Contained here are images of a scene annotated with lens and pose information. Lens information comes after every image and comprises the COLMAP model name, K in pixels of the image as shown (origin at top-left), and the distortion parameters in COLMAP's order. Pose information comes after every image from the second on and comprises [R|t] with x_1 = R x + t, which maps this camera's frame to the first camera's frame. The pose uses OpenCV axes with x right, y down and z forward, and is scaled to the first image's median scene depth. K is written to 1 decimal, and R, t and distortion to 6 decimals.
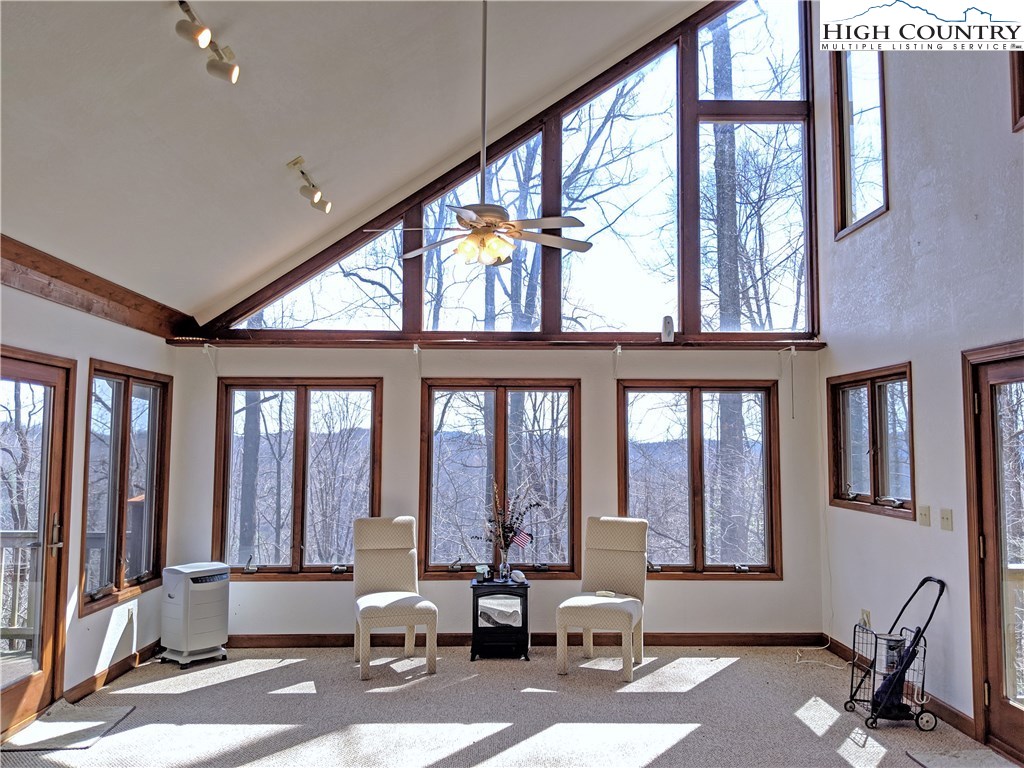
lens RADIAL K [[842.7, 0, 512.7], [0, 842.7, 378.2], [0, 0, 1]] dist [0.115860, -0.235974]
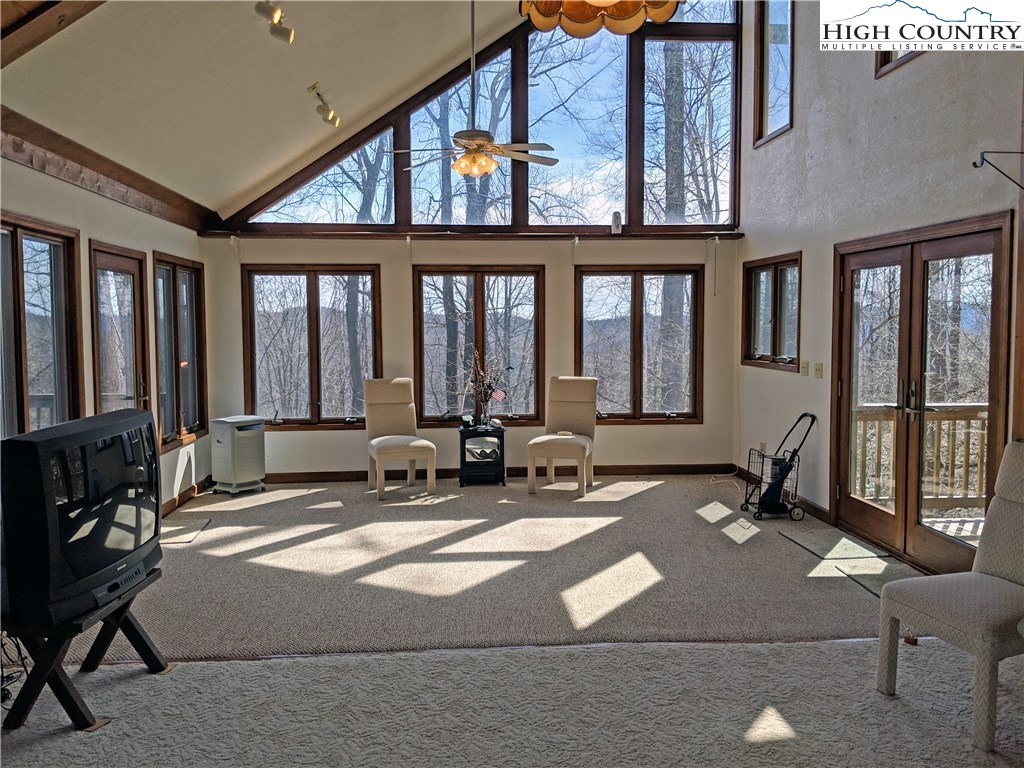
lens RADIAL K [[842.7, 0, 512.7], [0, 842.7, 378.2], [0, 0, 1]] dist [0.115860, -0.235974]
pose [[0.998215, -0.012558, 0.058392, -0.040322], [0.004073, 0.989683, 0.143219, -0.012849], [-0.059588, -0.142726, 0.987967, -0.230448]]
